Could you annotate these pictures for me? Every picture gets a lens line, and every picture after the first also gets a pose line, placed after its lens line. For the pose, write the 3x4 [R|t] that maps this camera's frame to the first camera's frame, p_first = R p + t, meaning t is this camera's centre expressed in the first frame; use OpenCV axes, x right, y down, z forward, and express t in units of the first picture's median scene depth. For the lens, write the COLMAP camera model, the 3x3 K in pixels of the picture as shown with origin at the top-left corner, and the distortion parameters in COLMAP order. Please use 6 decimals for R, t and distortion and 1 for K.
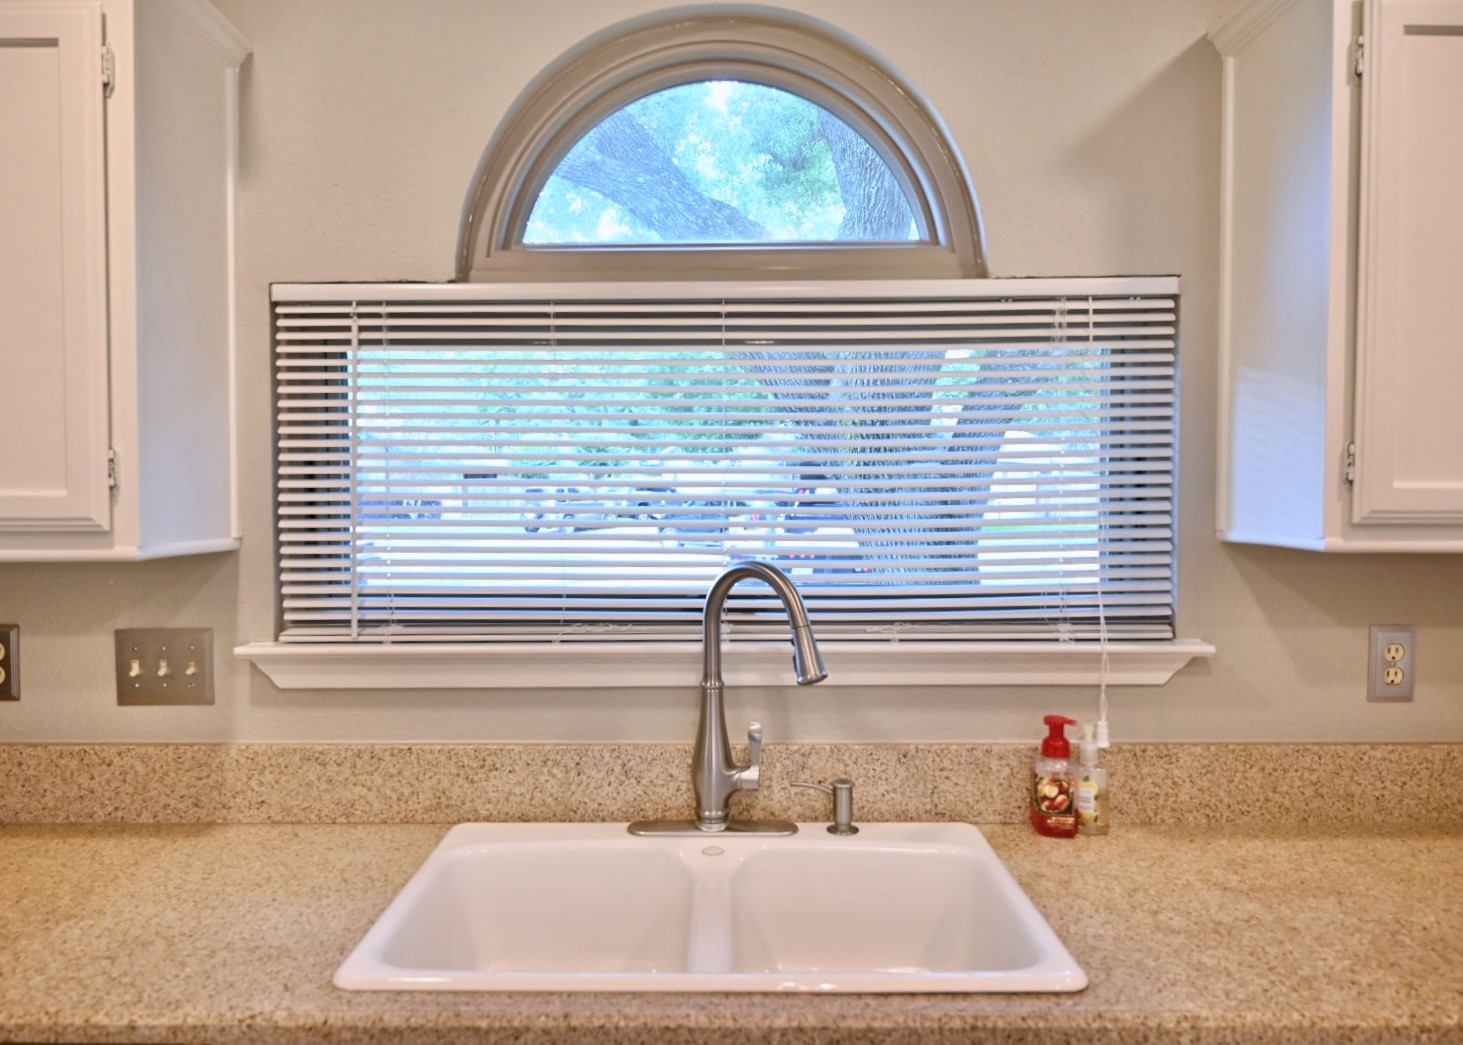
lens RADIAL K [[1038.5, 0, 734.6], [0, 1038.5, 530.3], [0, 0, 1]] dist [-0.013615, 0.007810]
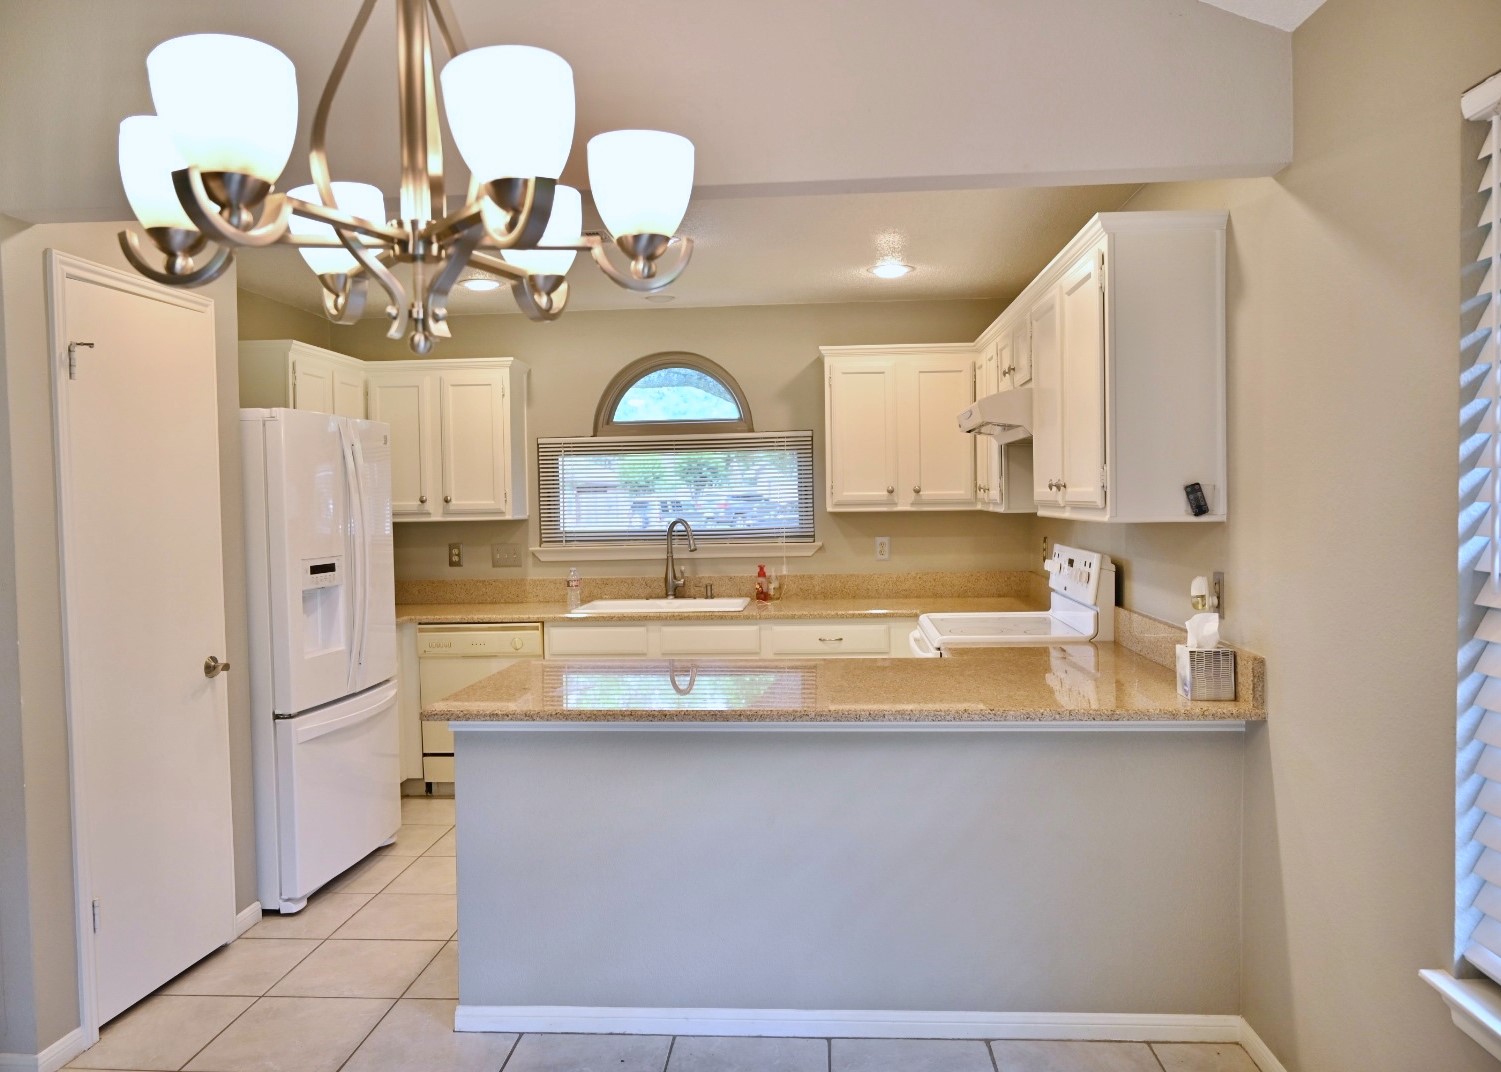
lens RADIAL K [[1065.5, 0, 764.2], [0, 1065.5, 541.6], [0, 0, 1]] dist [-0.013615, 0.007810]
pose [[0.997800, -0.014249, -0.064745, 0.485751], [0.014045, 0.999895, -0.003606, 0.112871], [0.064790, 0.002689, 0.997895, -2.330004]]
